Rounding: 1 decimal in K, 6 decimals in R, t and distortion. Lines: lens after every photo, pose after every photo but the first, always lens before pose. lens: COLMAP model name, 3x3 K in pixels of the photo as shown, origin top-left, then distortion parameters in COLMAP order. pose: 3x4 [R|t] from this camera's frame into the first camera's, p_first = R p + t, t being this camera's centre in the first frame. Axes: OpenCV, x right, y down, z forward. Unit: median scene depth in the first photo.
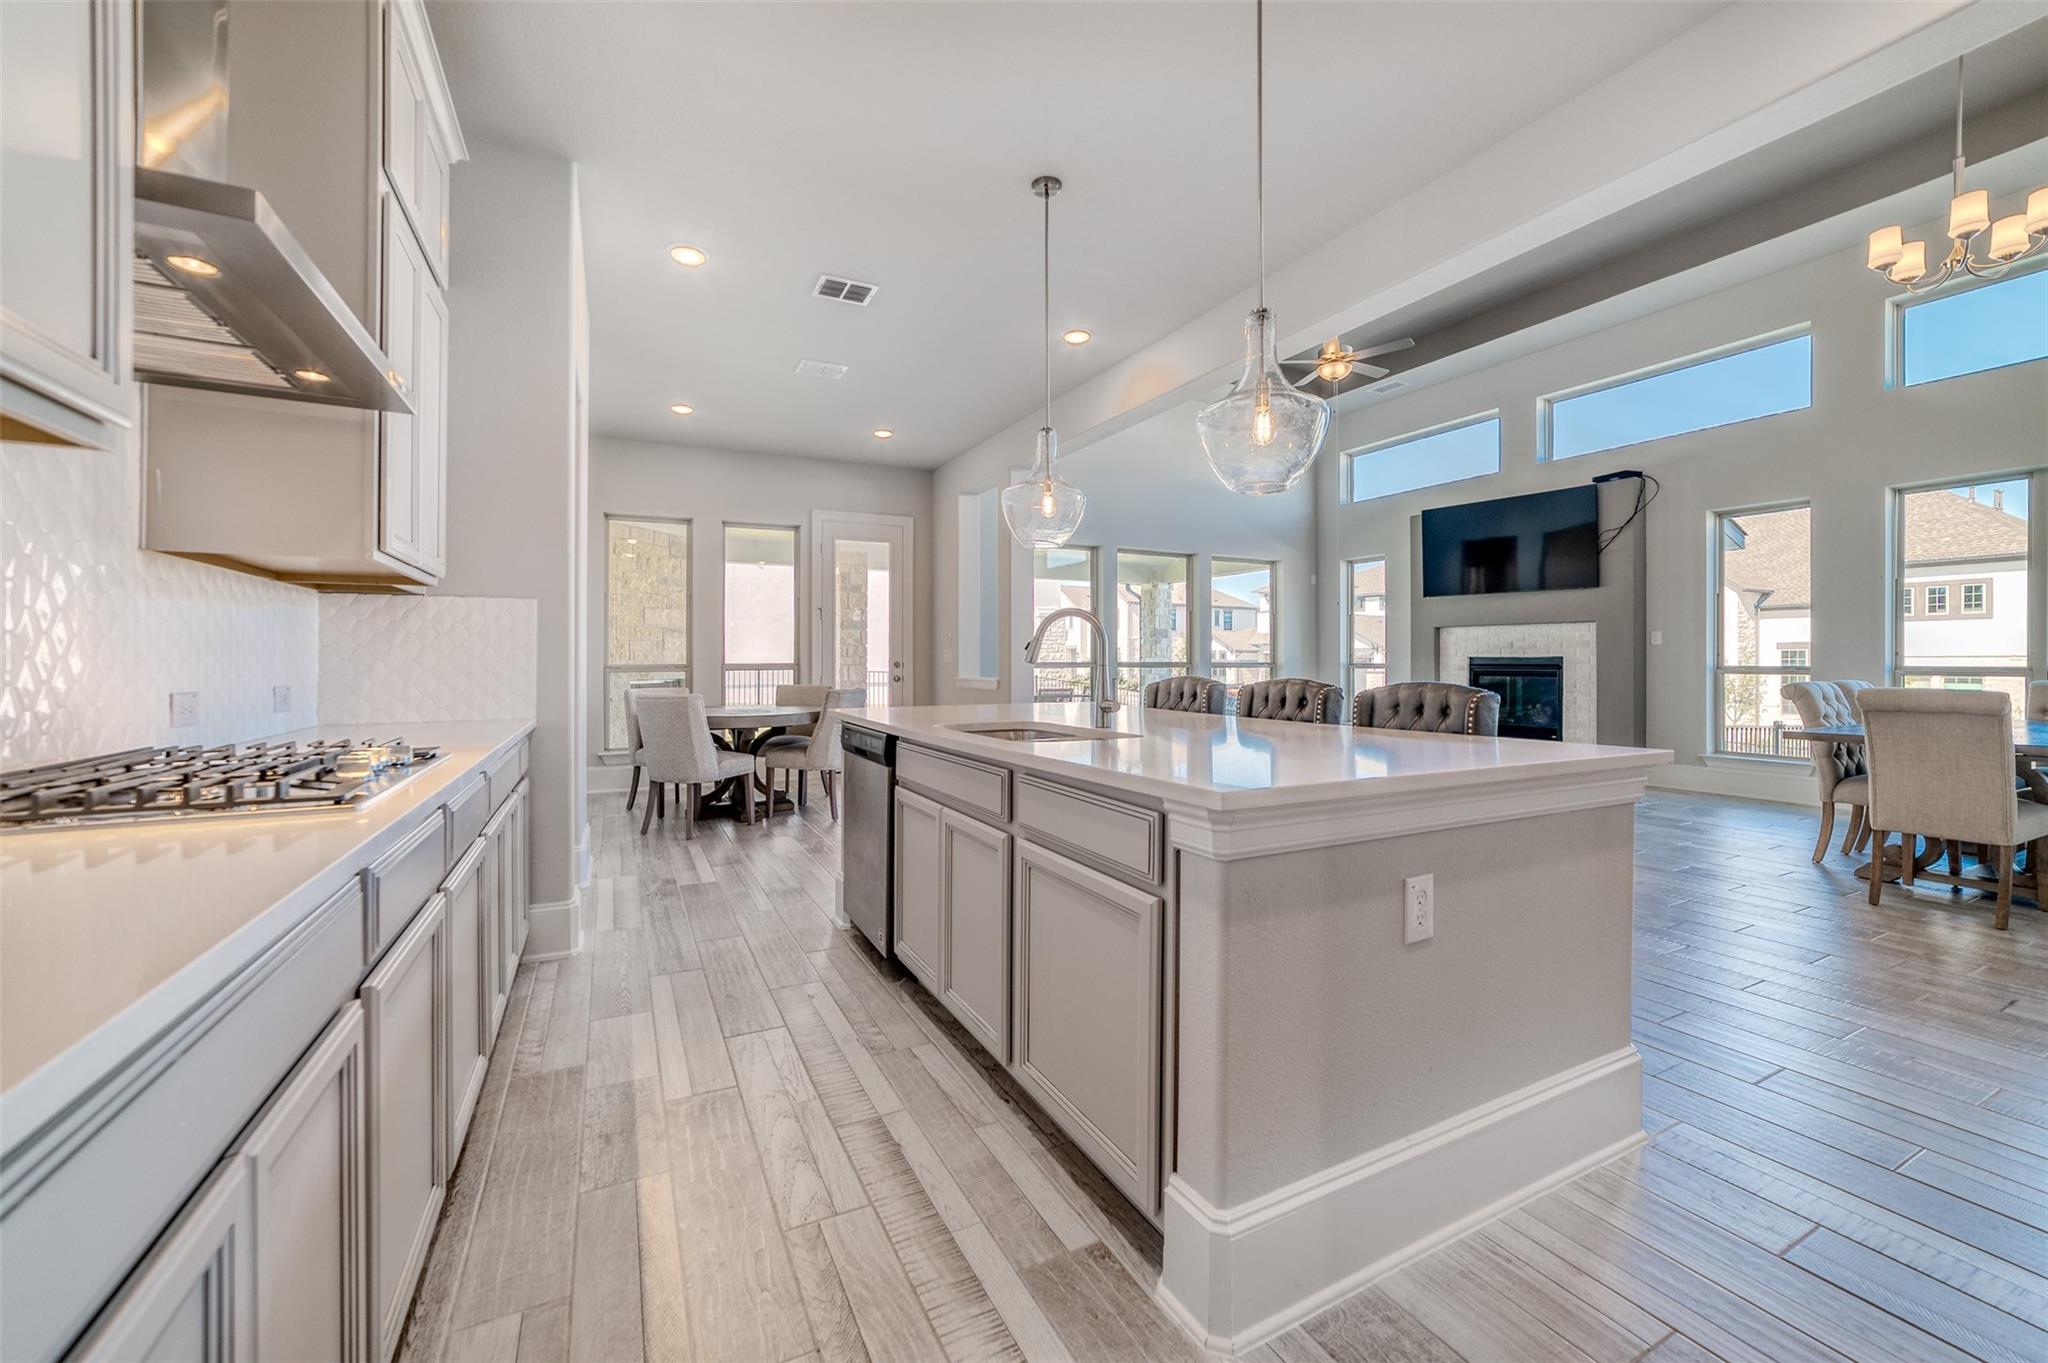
lens RADIAL K [[811.4, 0, 1021.6], [0, 811.4, 655.3], [0, 0, 1]] dist [-0.013489, 0.003759]
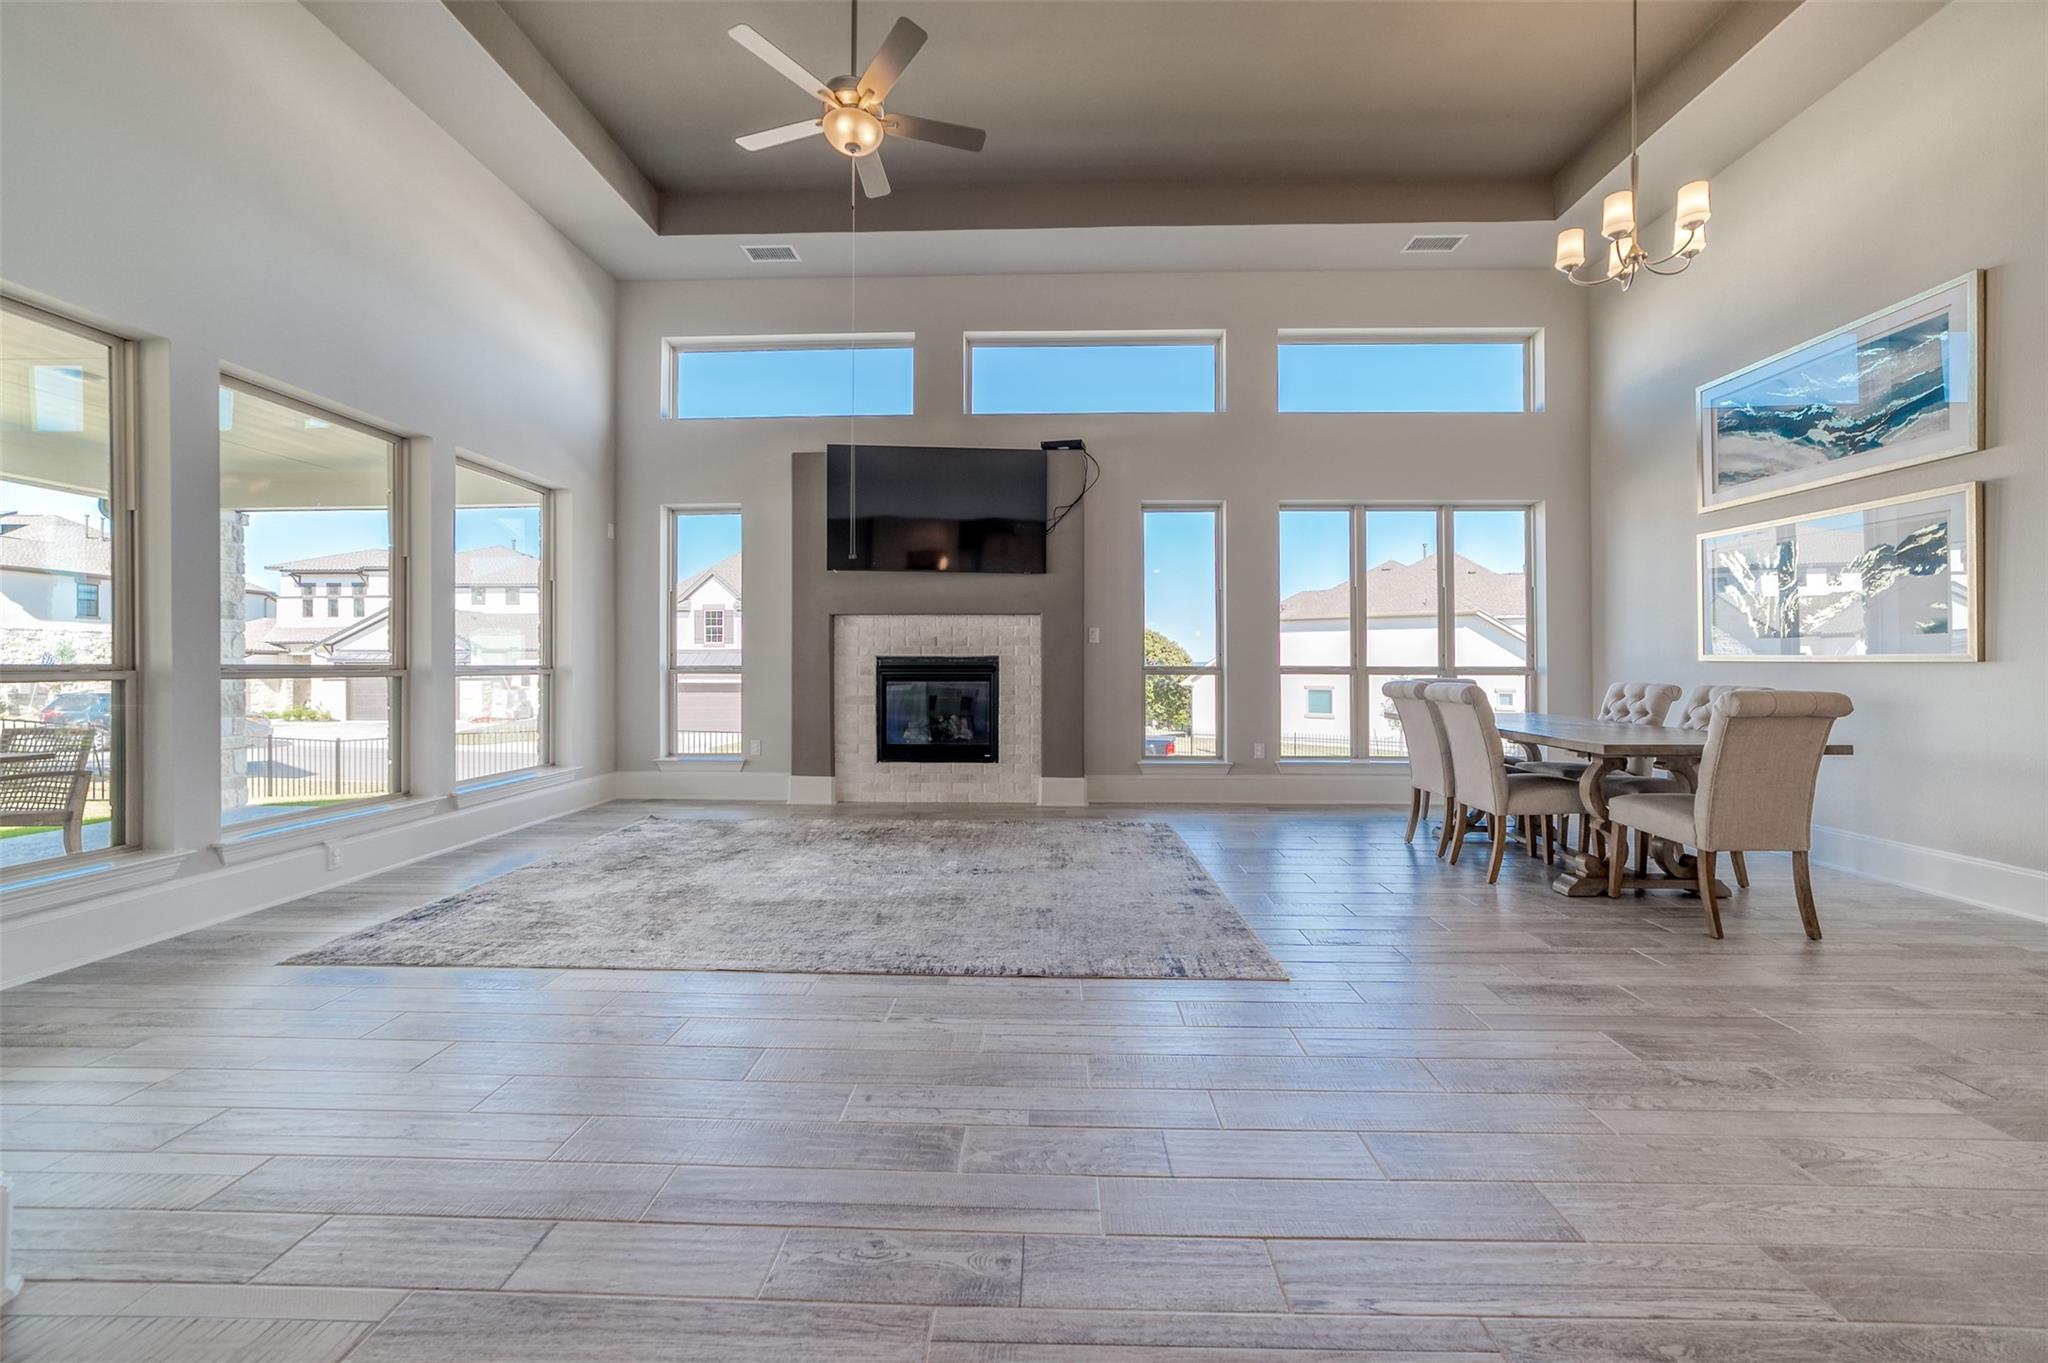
lens RADIAL K [[811.4, 0, 1017.1], [0, 811.4, 662.6], [0, 0, 1]] dist [-0.013489, 0.003759]
pose [[0.485171, -0.000538, 0.874419, -0.065949], [-0.004315, 0.999986, 0.003009, 0.009656], [-0.874409, -0.005233, 0.485162, 1.033067]]
